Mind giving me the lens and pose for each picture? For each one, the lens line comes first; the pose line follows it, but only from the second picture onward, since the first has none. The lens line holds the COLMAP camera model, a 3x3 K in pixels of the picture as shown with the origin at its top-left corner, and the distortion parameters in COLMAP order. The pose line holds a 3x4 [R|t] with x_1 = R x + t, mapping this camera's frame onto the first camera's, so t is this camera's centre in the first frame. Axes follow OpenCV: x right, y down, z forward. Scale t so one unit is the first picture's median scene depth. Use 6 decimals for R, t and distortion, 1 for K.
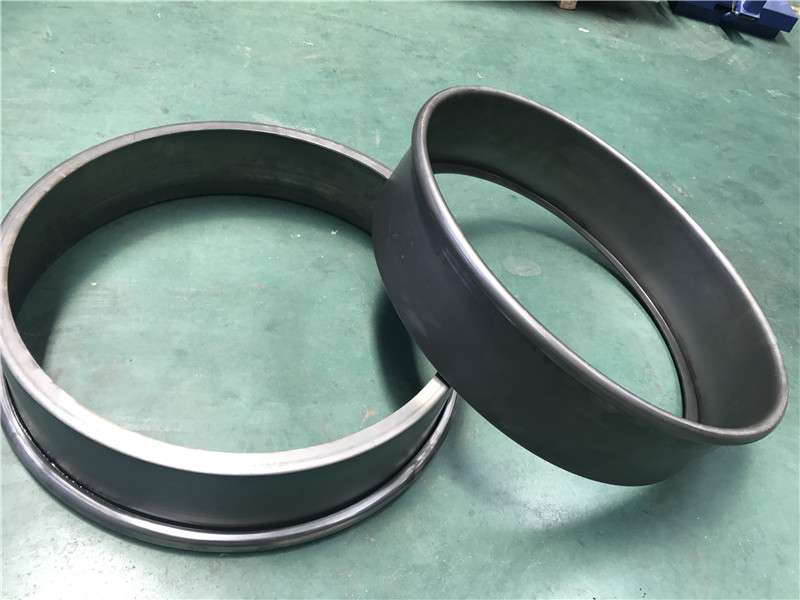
lens RADIAL K [[653.8, 0, 405.4], [0, 653.8, 297.7], [0, 0, 1]] dist [0.028300, -0.014989]
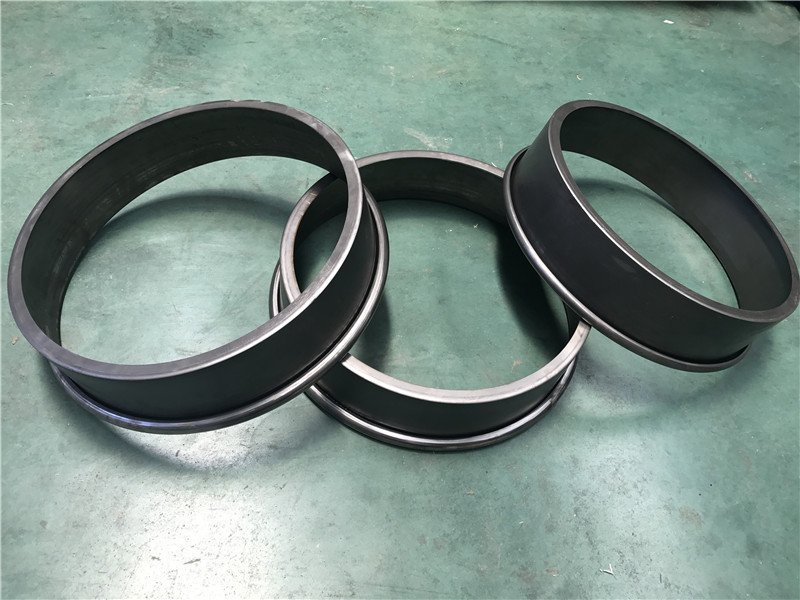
lens RADIAL K [[653.8, 0, 394.6], [0, 653.8, 301.7], [0, 0, 1]] dist [0.028300, -0.014989]
pose [[0.995682, -0.001396, -0.092815, -0.122684], [0.011688, 0.993814, 0.110437, -0.078152], [0.092087, -0.111045, 0.989540, -0.286645]]
